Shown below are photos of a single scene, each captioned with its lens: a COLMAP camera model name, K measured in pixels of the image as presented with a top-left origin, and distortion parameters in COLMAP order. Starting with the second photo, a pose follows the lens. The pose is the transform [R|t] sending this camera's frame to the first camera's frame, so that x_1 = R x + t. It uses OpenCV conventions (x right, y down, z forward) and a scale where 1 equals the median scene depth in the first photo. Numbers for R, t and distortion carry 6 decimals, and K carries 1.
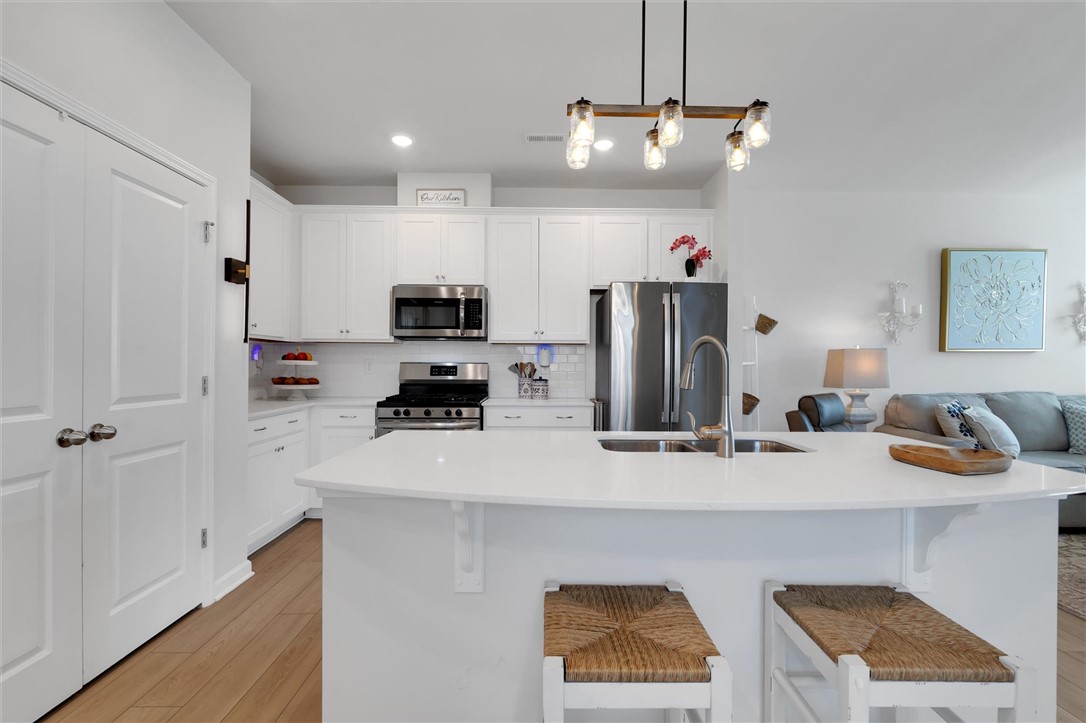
lens RADIAL K [[476.9, 0, 547.0], [0, 476.9, 364.5], [0, 0, 1]] dist [-0.005024, -0.000966]
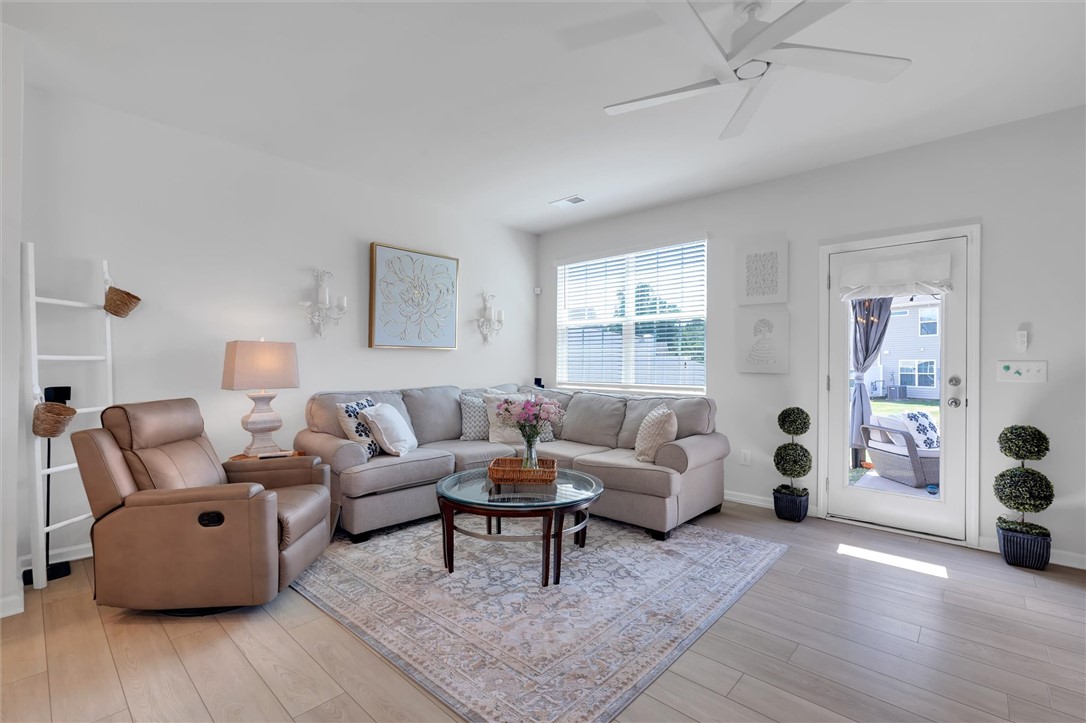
lens RADIAL K [[476.9, 0, 548.9], [0, 476.9, 363.8], [0, 0, 1]] dist [-0.005024, -0.000966]
pose [[0.683776, -0.000473, 0.729692, 0.389011], [-0.003952, 0.999983, 0.004351, 0.000157], [-0.729681, -0.005859, 0.683762, 0.067669]]
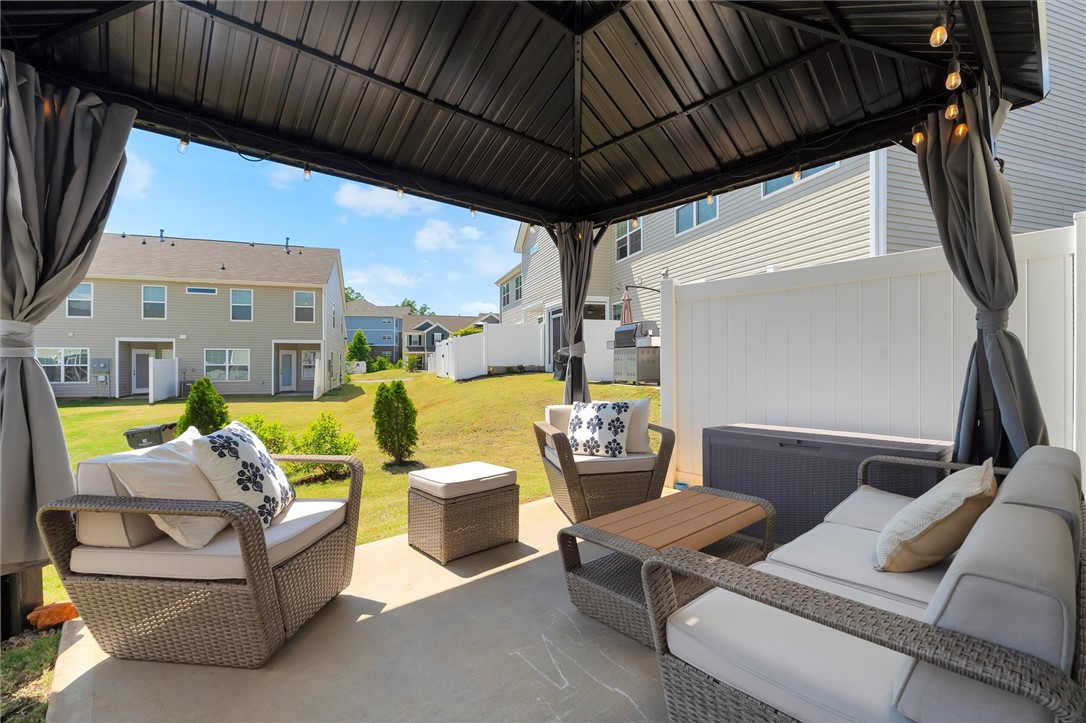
lens RADIAL K [[476.9, 0, 544.1], [0, 476.9, 360.0], [0, 0, 1]] dist [-0.005024, -0.000966]
pose [[-0.656459, -0.002237, 0.754358, 0.959111], [-0.006012, 0.999979, -0.002267, 0.034344], [-0.754337, -0.006023, -0.656459, 0.187030]]
